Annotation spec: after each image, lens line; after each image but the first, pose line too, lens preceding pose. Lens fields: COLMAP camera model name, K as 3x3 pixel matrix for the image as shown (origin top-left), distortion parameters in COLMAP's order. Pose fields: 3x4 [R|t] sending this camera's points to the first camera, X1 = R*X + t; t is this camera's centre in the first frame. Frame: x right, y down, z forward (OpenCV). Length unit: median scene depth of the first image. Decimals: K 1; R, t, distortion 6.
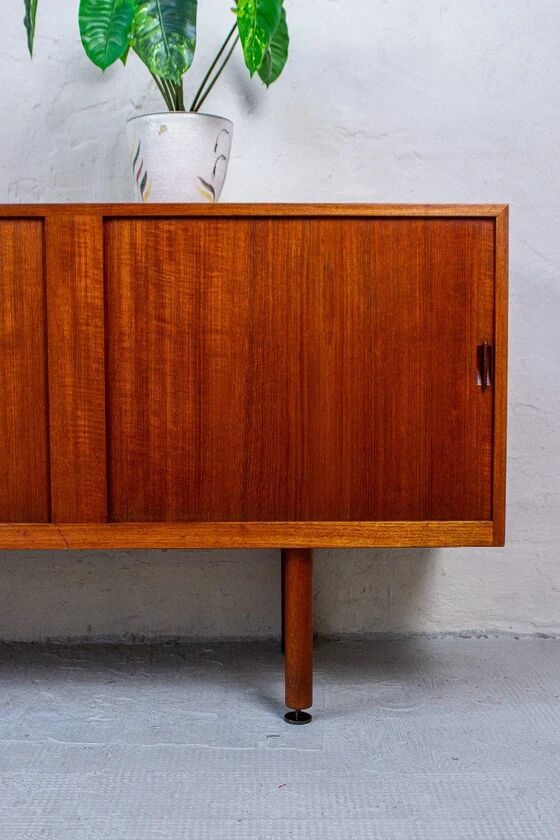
lens RADIAL K [[988.3, 0, 275.6], [0, 988.3, 426.9], [0, 0, 1]] dist [-0.057739, 0.000000]
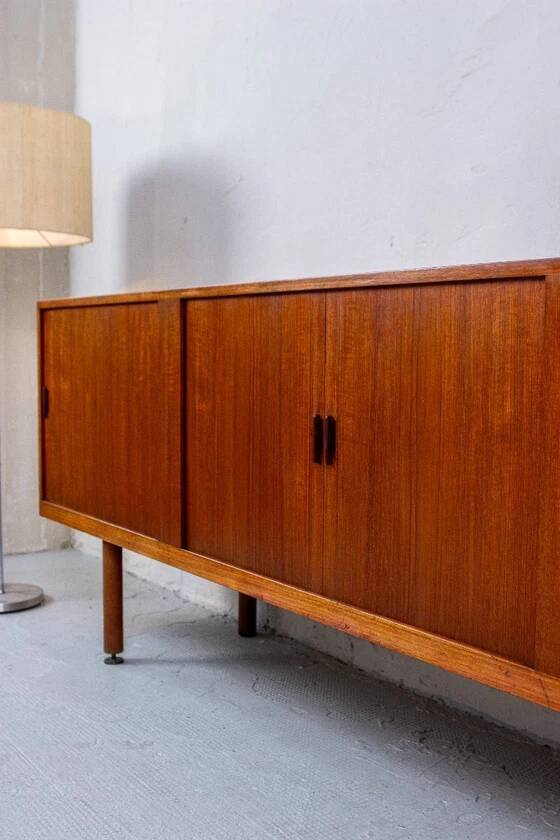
lens RADIAL K [[988.3, 0, 276.9], [0, 988.3, 433.8], [0, 0, 1]] dist [-0.057739, 0.000000]
pose [[0.563959, 0.079432, -0.821974, 0.280508], [-0.072203, 0.996294, 0.046739, -0.109283], [0.822640, 0.032990, 0.567604, 0.387784]]
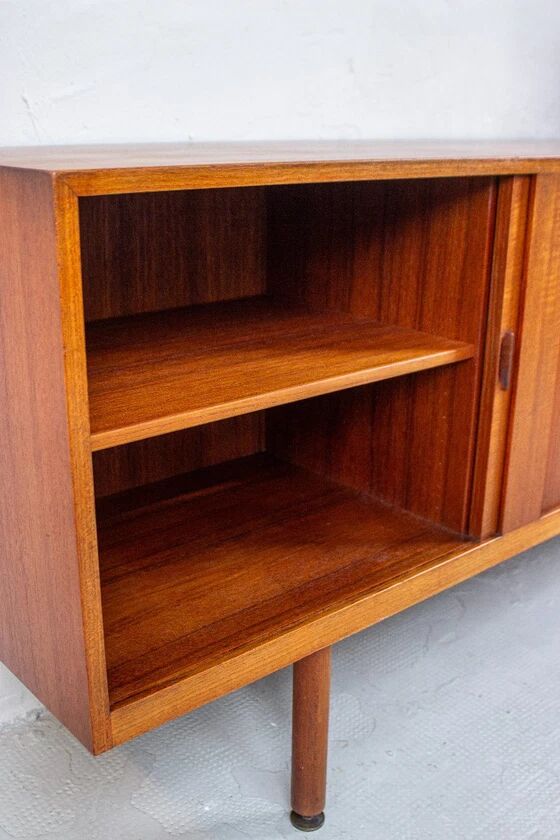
lens RADIAL K [[906.0, 0, 279.7], [0, 906.0, 420.0], [0, 0, 1]] dist [-0.077670, 0.000000]
pose [[0.773033, -0.191468, 0.604780, -1.456651], [0.033154, 0.964254, 0.262897, -0.213455], [-0.633498, -0.183177, 0.751749, 0.538662]]
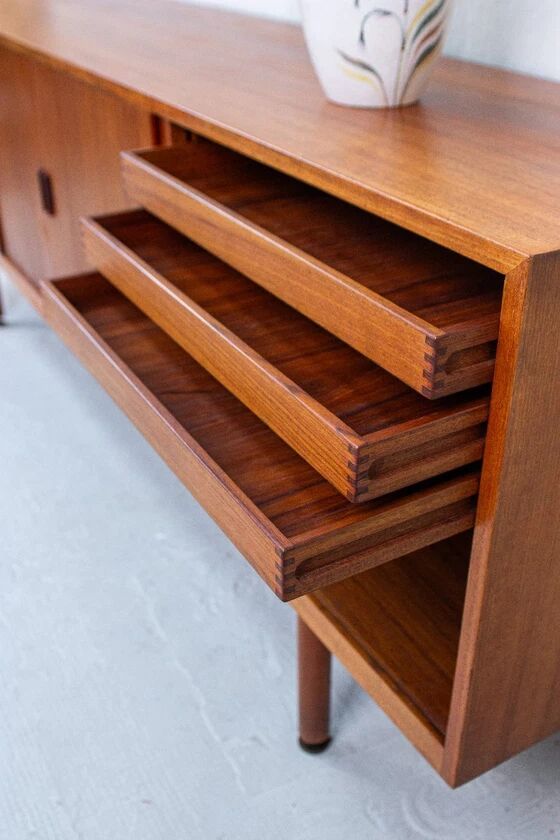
lens RADIAL K [[906.0, 0, 280.4], [0, 906.0, 425.5], [0, 0, 1]] dist [-0.077670, 0.000000]
pose [[0.490000, 0.448794, -0.747318, 0.493339], [-0.061516, 0.872954, 0.483908, -0.336700], [0.869549, -0.191144, 0.455356, 0.707672]]
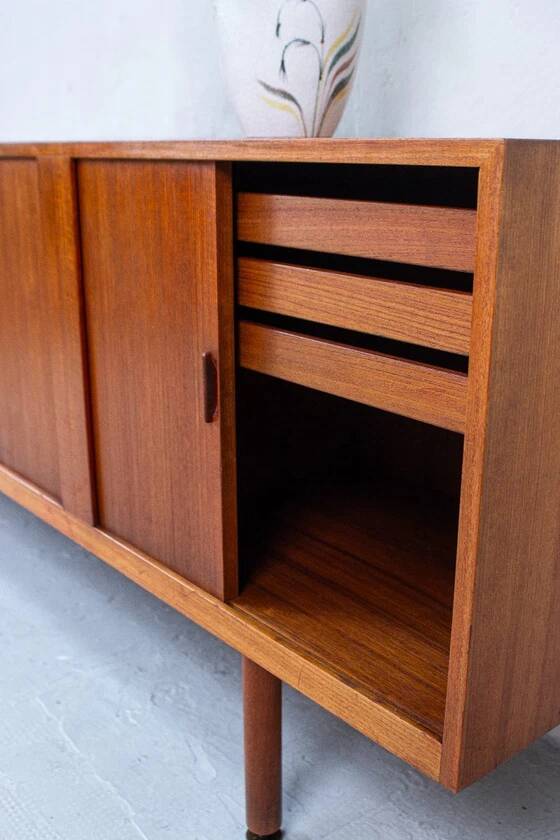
lens RADIAL K [[906.0, 0, 284.5], [0, 906.0, 427.3], [0, 0, 1]] dist [-0.077670, 0.000000]
pose [[0.636821, 0.234371, -0.734527, 0.488950], [-0.065329, 0.965655, 0.251480, -0.193085], [0.768239, -0.112162, 0.630260, 0.646721]]
